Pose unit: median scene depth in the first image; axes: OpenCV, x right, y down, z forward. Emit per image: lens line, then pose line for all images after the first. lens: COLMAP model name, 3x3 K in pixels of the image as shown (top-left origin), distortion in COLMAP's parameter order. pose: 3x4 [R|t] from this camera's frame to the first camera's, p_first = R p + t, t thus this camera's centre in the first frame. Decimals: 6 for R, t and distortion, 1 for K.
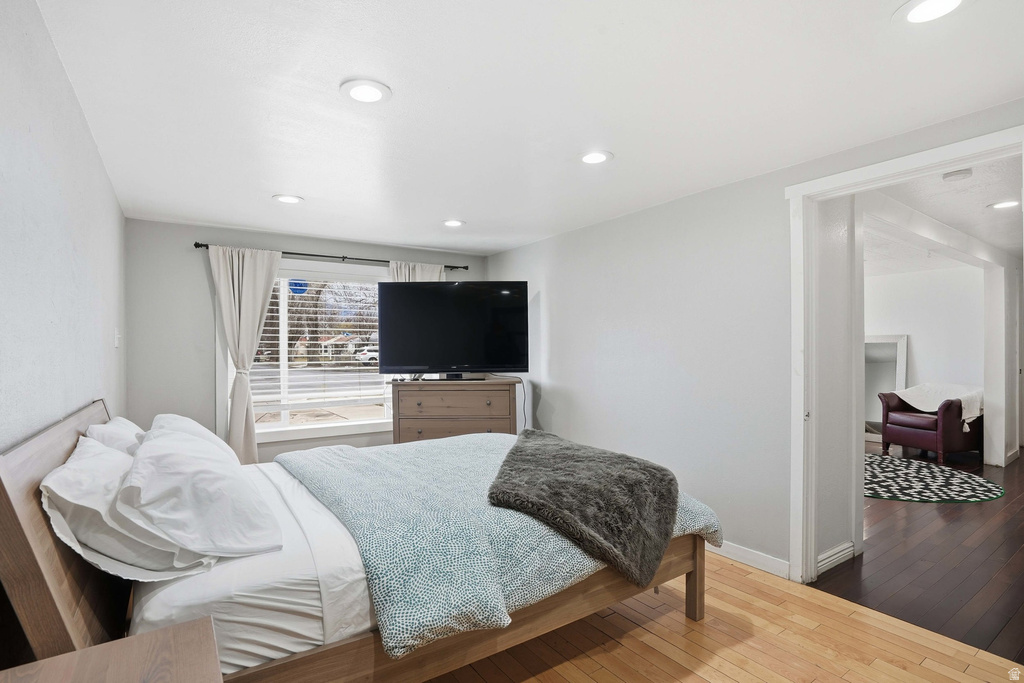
lens RADIAL K [[481.4, 0, 509.0], [0, 481.4, 346.1], [0, 0, 1]] dist [-0.045806, 0.010710]
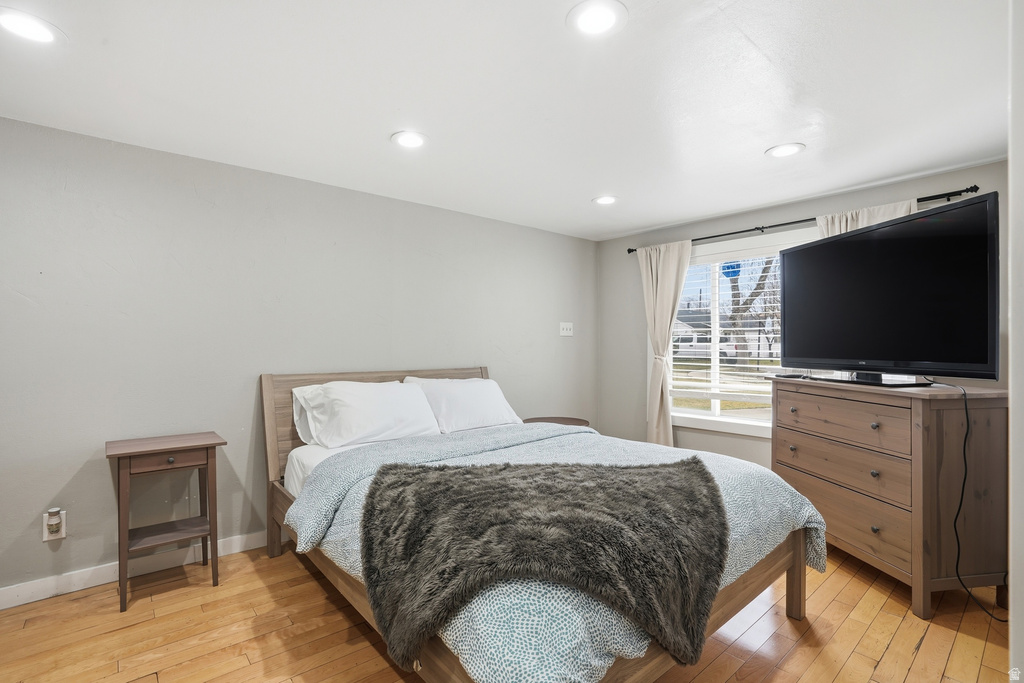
lens RADIAL K [[481.4, 0, 509.9], [0, 481.4, 339.4], [0, 0, 1]] dist [-0.045806, 0.010710]
pose [[0.126447, 0.001142, -0.991973, 0.448926], [0.010424, 0.999943, 0.002480, 0.006272], [0.991919, -0.010654, 0.126428, 0.467016]]
